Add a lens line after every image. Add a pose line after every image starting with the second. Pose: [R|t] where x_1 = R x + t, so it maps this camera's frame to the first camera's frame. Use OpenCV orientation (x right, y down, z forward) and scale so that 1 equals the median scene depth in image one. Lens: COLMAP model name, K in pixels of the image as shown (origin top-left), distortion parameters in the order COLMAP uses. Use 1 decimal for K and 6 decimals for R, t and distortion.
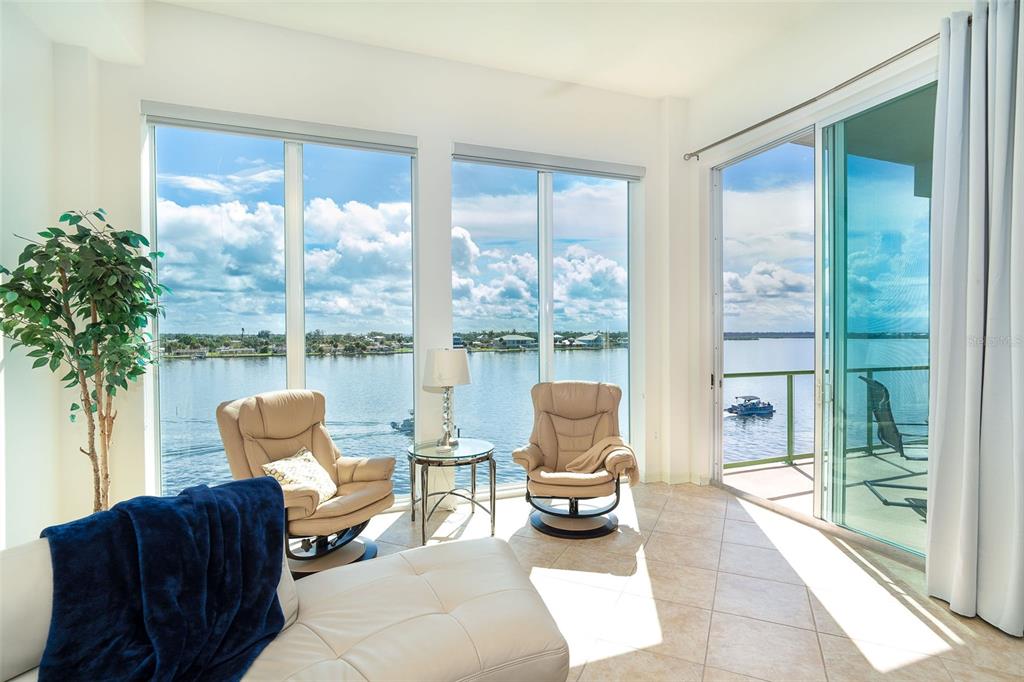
lens RADIAL K [[493.0, 0, 524.1], [0, 493.0, 340.4], [0, 0, 1]] dist [-0.013885, 0.002256]
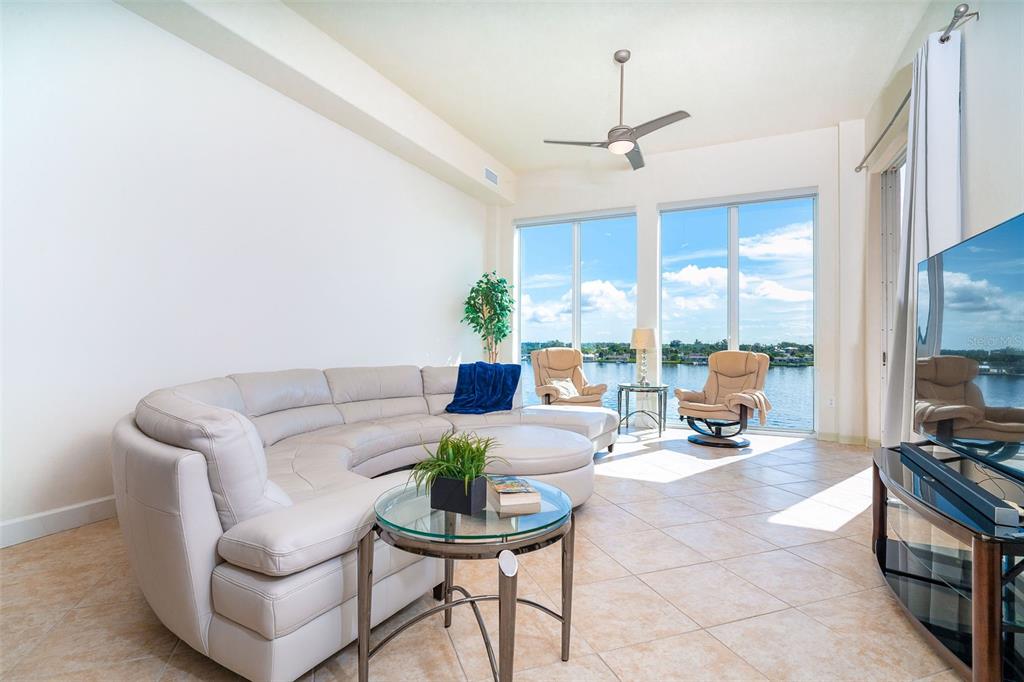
lens RADIAL K [[493.0, 0, 516.1], [0, 493.0, 334.0], [0, 0, 1]] dist [-0.013885, 0.002256]
pose [[0.693154, -0.006319, -0.720762, 0.762428], [-0.018313, 0.999484, -0.026374, 0.090394], [0.720557, 0.031480, 0.692681, -0.493118]]
